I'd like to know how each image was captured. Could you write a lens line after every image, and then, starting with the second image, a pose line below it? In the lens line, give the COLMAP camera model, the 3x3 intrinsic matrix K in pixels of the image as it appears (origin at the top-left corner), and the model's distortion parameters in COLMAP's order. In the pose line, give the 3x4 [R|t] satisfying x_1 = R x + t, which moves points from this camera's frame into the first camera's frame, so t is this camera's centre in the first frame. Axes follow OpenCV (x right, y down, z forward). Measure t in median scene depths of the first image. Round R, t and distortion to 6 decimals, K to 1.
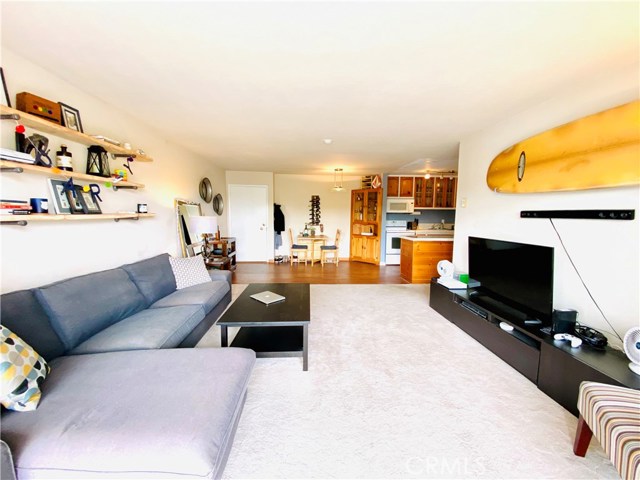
lens RADIAL K [[258.2, 0, 320.0], [0, 258.2, 240.0], [0, 0, 1]] dist [0.025293, -0.023129]
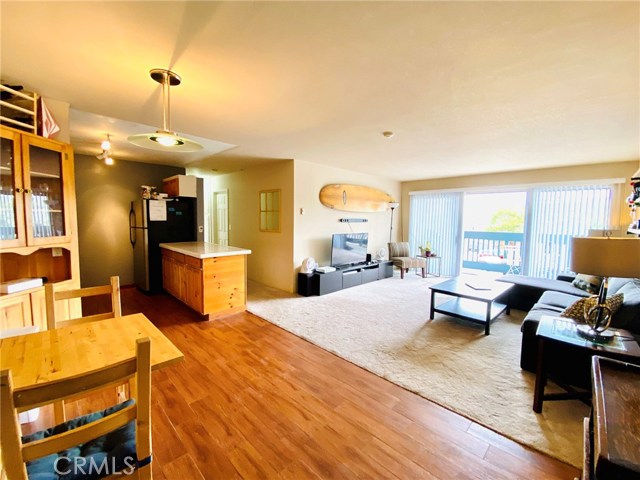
lens RADIAL K [[265.2, 0, 320.0], [0, 265.2, 240.0], [0, 0, 1]] dist [0.024221, -0.025757]
pose [[-0.650748, -0.077664, 0.755312, -0.264392], [0.054069, 0.987490, 0.148121, -0.100637], [-0.757367, 0.137229, -0.638407, 0.942592]]
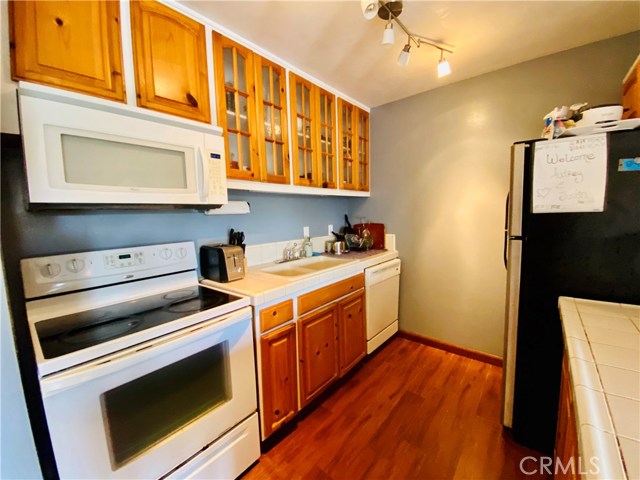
lens RADIAL K [[258.2, 0, 320.0], [0, 258.2, 240.0], [0, 0, 1]] dist [0.025293, -0.023129]
pose [[0.701725, -0.100288, 0.705354, 0.266243], [0.107967, 0.993578, 0.033857, -0.076568], [-0.704219, 0.052397, 0.708047, 0.808989]]
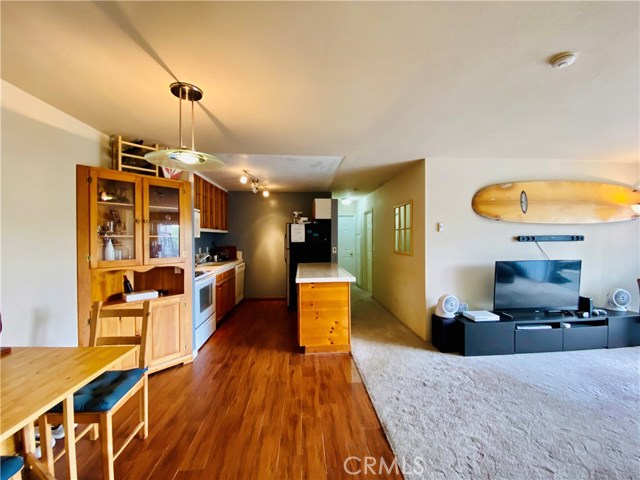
lens RADIAL K [[258.2, 0, 320.0], [0, 258.2, 240.0], [0, 0, 1]] dist [0.025293, -0.023129]
pose [[0.004945, -0.017098, 0.999842, -0.192583], [0.105262, 0.994308, 0.016483, -0.082780], [-0.994432, 0.105164, 0.006716, 0.748879]]
